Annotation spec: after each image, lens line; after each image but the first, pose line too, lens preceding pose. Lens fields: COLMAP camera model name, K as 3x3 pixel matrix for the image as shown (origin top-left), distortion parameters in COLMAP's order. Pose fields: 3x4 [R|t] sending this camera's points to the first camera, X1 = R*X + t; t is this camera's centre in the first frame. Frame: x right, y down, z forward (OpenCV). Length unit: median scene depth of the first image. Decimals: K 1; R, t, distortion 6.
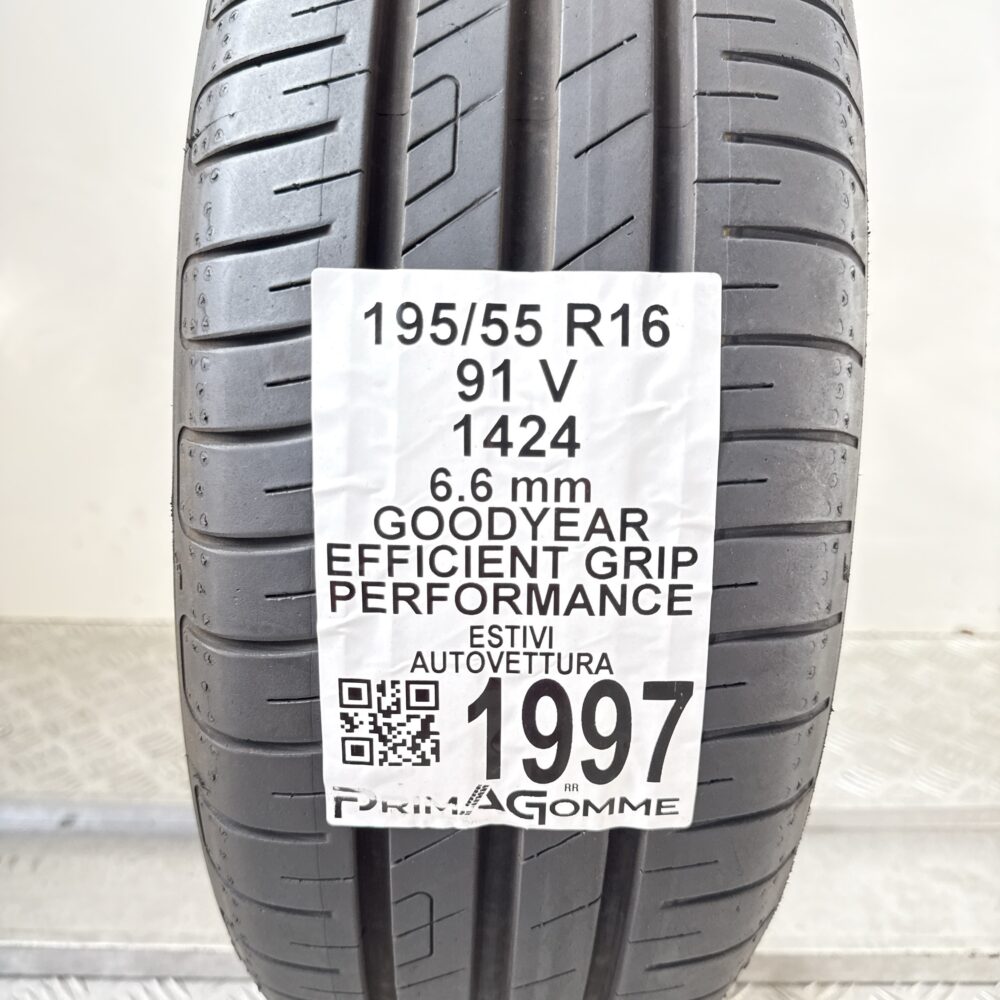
lens RADIAL K [[951.6, 0, 500.0], [0, 951.6, 500.0], [0, 0, 1]] dist [0.103721, -0.001913]
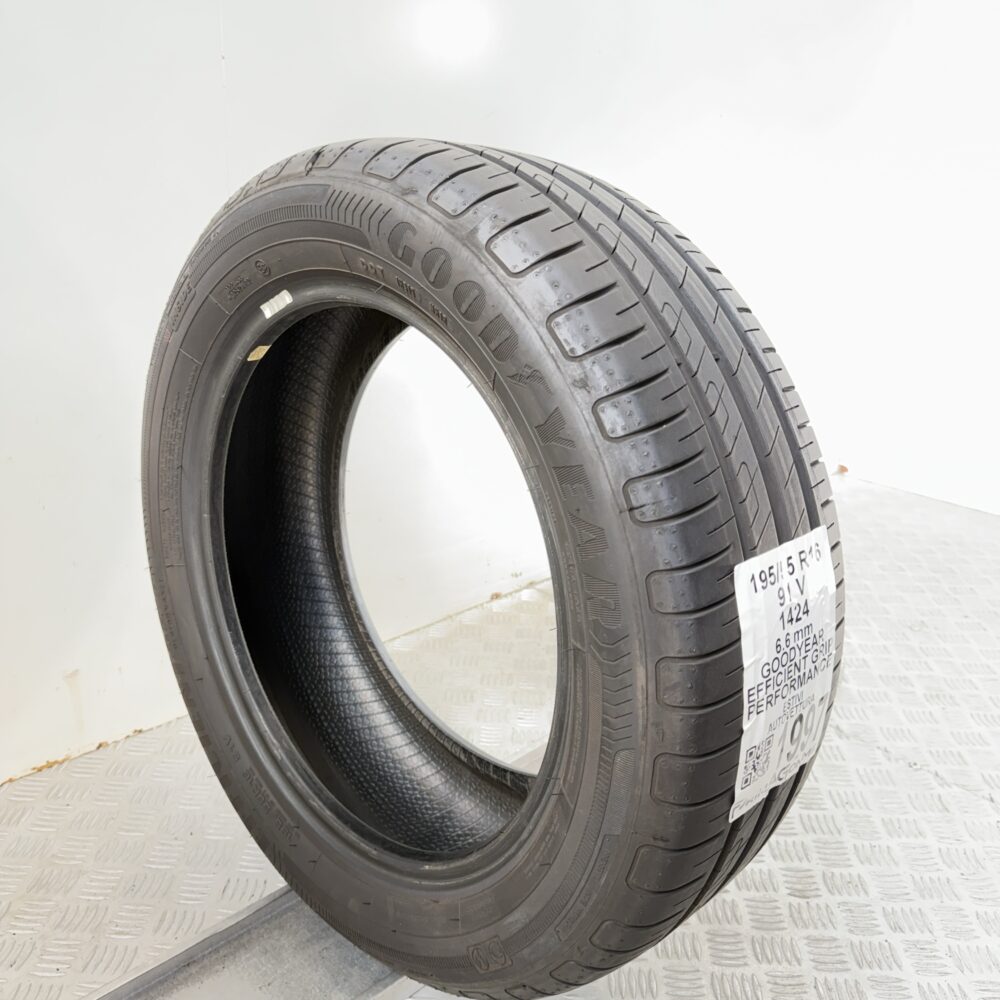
lens RADIAL K [[951.6, 0, 500.0], [0, 951.6, 500.0], [0, 0, 1]] dist [0.103721, -0.001913]
pose [[0.702685, -0.217382, 0.677480, -1.883274], [0.189877, 0.974945, 0.115887, -0.701173], [-0.685697, 0.047205, 0.726355, -0.178045]]
